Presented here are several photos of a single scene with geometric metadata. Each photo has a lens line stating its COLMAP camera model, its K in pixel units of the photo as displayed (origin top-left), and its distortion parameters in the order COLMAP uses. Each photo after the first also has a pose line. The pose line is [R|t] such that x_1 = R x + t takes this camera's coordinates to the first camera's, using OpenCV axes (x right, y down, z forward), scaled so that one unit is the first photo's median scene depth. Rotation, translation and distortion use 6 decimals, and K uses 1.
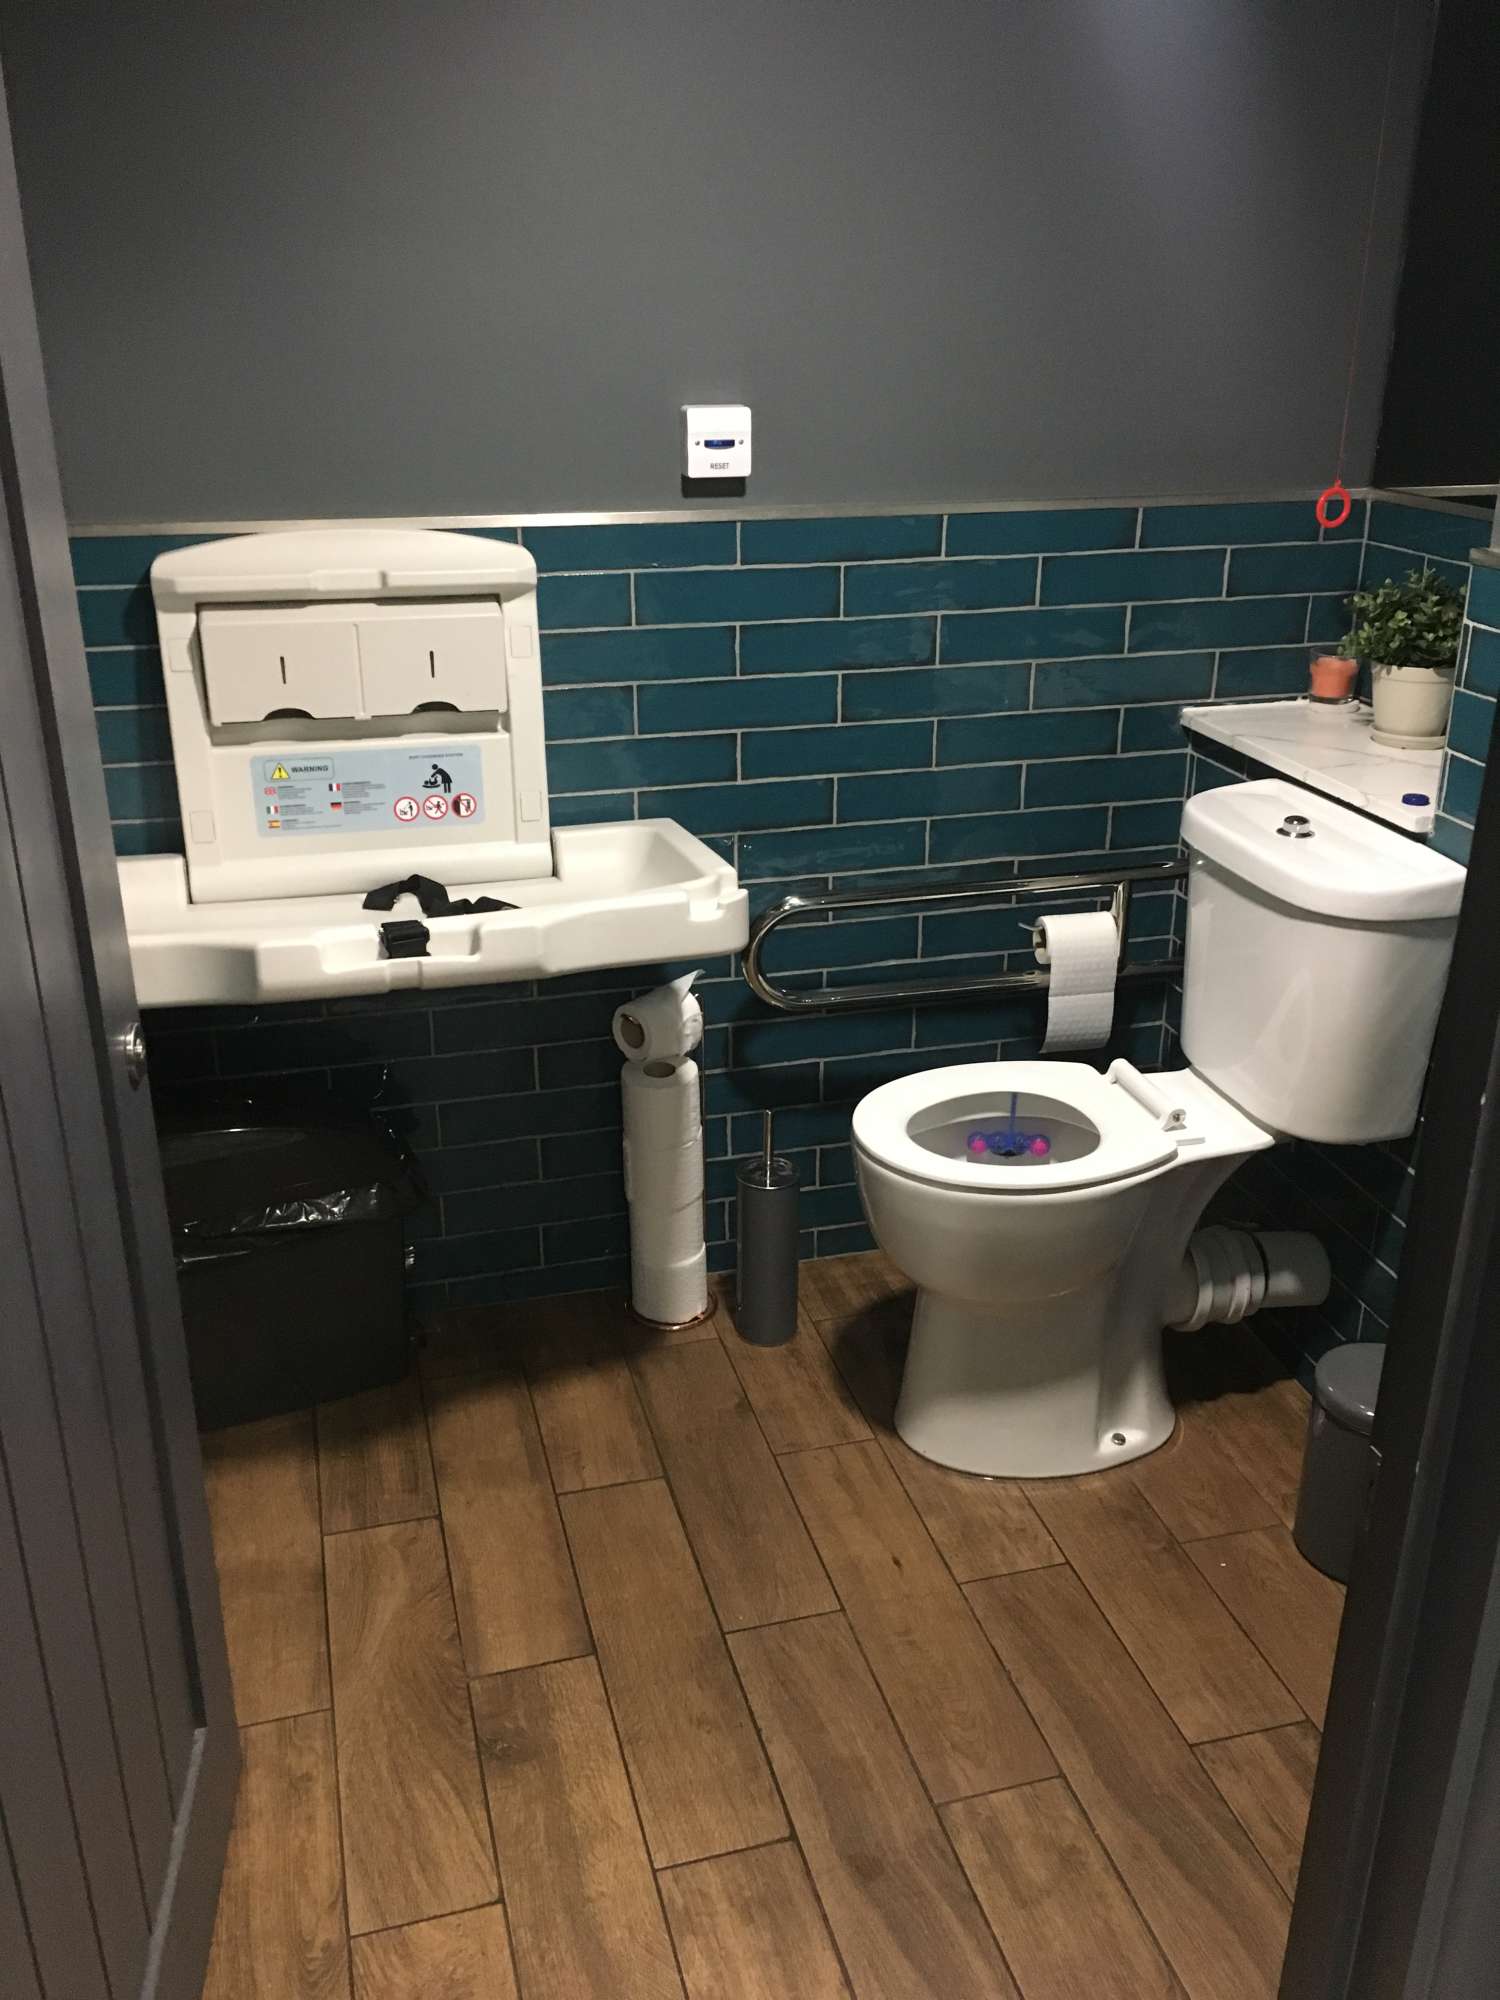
lens RADIAL K [[1732.2, 0, 754.2], [0, 1732.2, 1000.6], [0, 0, 1]] dist [0.011057, -0.010425]
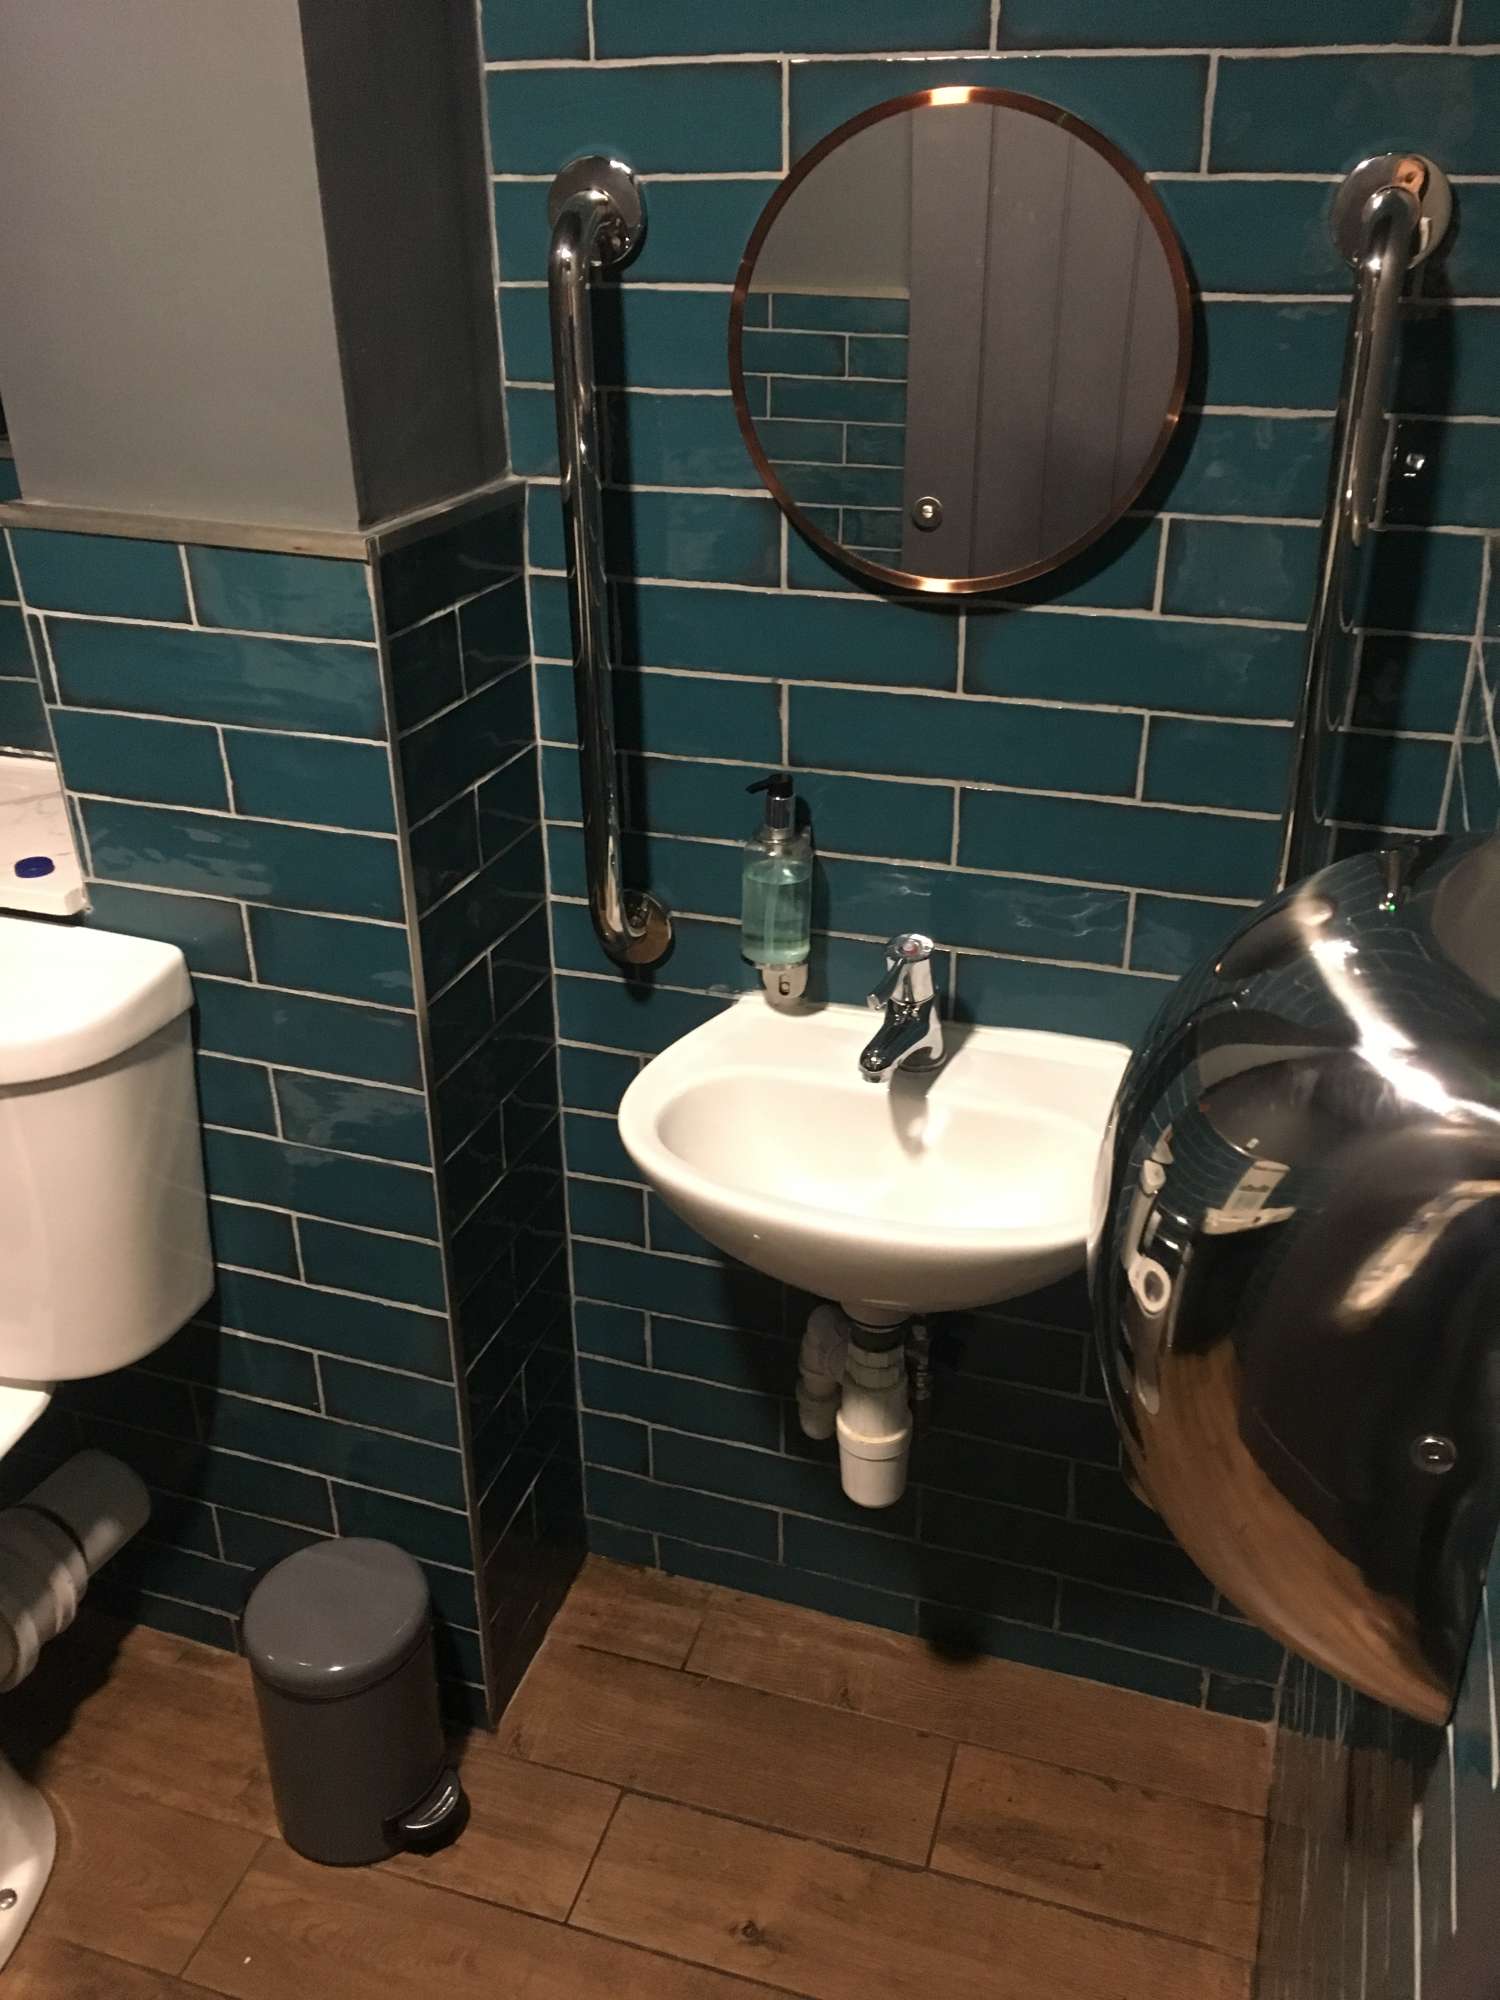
lens RADIAL K [[1732.2, 0, 749.2], [0, 1732.2, 996.3], [0, 0, 1]] dist [0.011057, -0.010425]
pose [[0.553631, -0.370197, 0.745953, -0.000377], [0.324637, 0.920834, 0.216046, -0.130779], [-0.766879, 0.122554, 0.629982, 0.359368]]
